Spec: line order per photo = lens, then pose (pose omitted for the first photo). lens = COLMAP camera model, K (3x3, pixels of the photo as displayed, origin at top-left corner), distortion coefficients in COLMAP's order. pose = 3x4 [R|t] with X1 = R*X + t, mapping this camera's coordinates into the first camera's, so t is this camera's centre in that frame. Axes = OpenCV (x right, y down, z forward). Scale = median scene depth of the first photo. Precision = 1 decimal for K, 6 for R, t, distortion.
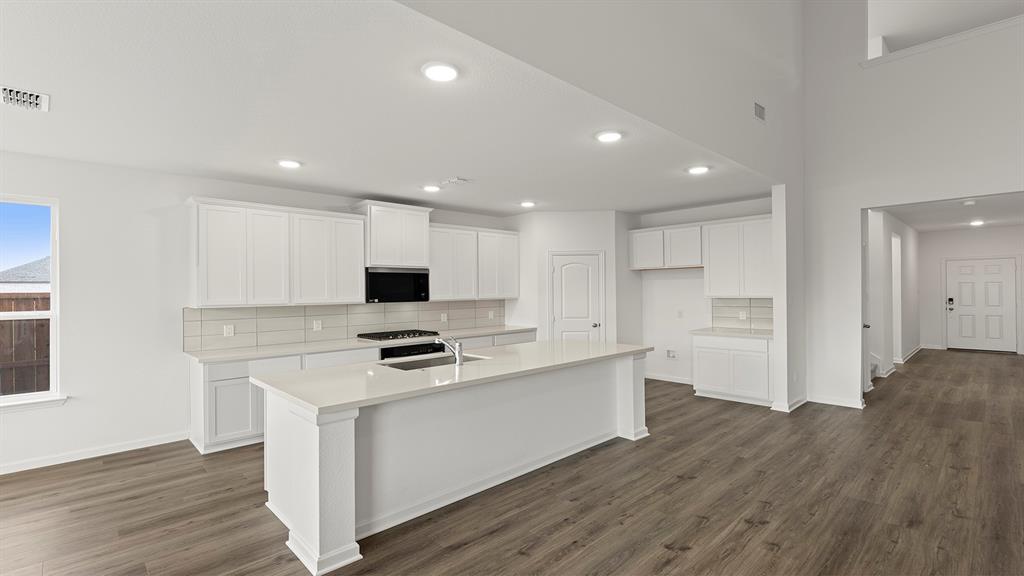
lens RADIAL K [[466.0, 0, 506.0], [0, 466.0, 284.6], [0, 0, 1]] dist [0.001882, -0.000382]
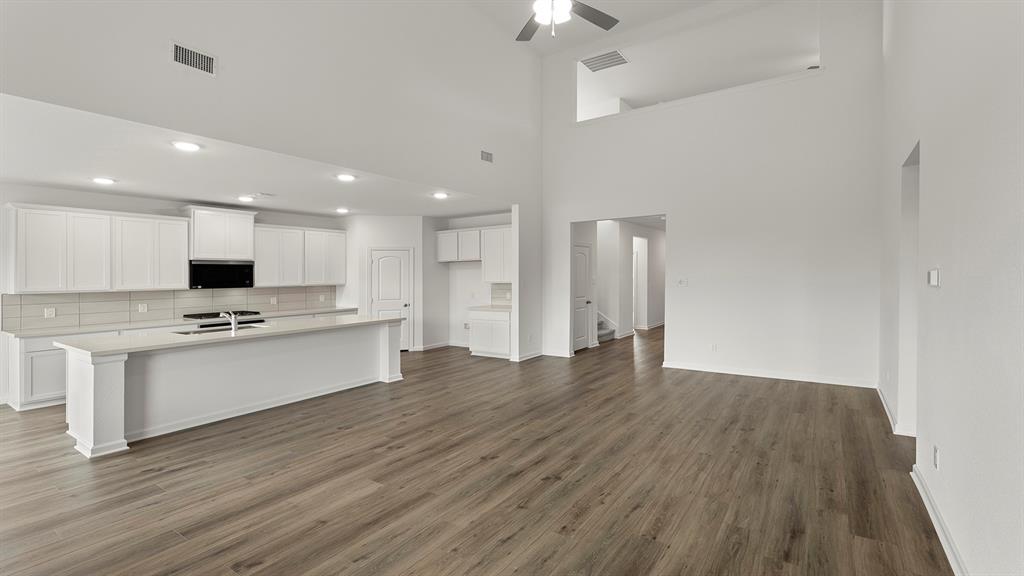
lens RADIAL K [[455.9, 0, 528.4], [0, 455.9, 269.6], [0, 0, 1]] dist [0.003792, 0.000911]
pose [[0.975343, 0.001770, 0.220686, 0.334897], [-0.001008, 0.999993, -0.003569, -0.008466], [-0.220691, 0.003259, 0.975338, -0.408568]]
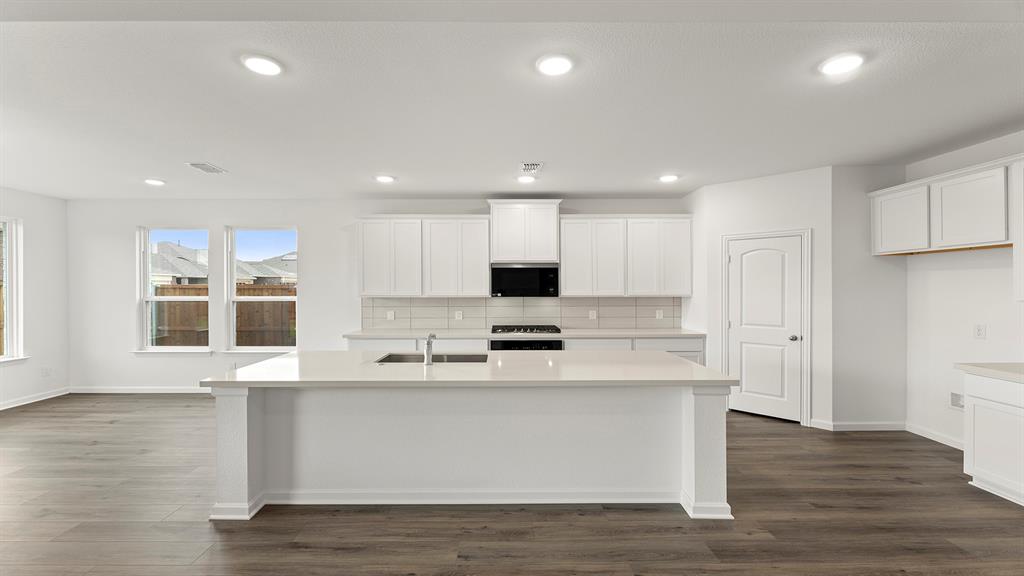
lens RADIAL K [[424.4, 0, 500.3], [0, 424.4, 293.1], [0, 0, 1]] dist [-0.001730, -0.000801]
pose [[0.728581, 0.020129, -0.684664, 0.416743], [0.000602, 0.999549, 0.030027, 0.002358], [0.684959, -0.022289, 0.728240, 0.340031]]
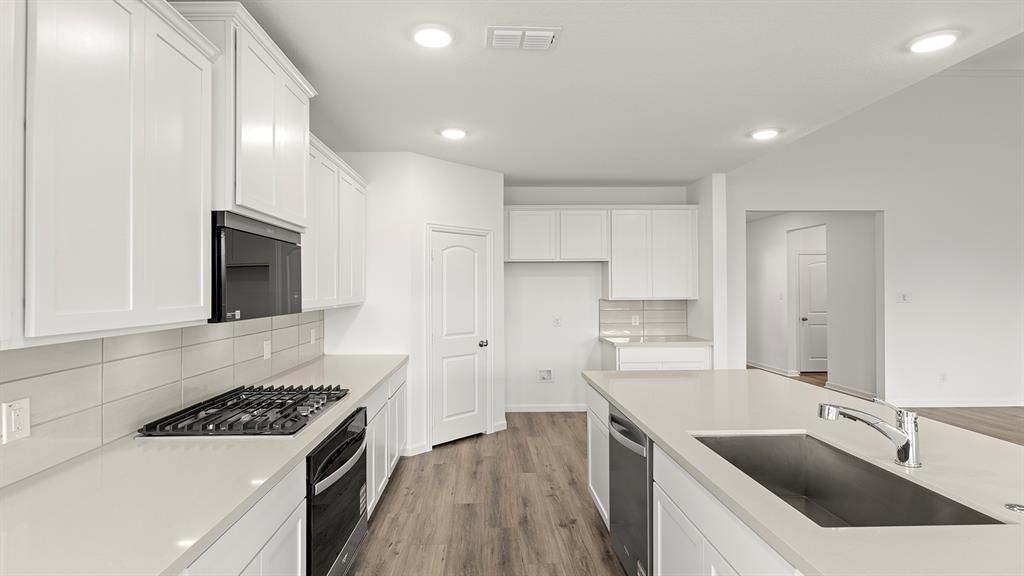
lens RADIAL K [[547.9, 0, 521.3], [0, 547.9, 274.8], [0, 0, 1]] dist [-0.004569, 0.000176]
pose [[0.628398, 0.029779, 0.777322, -0.505568], [-0.012336, 0.999523, -0.028319, 0.016736], [-0.777794, 0.008207, 0.628466, 0.660452]]
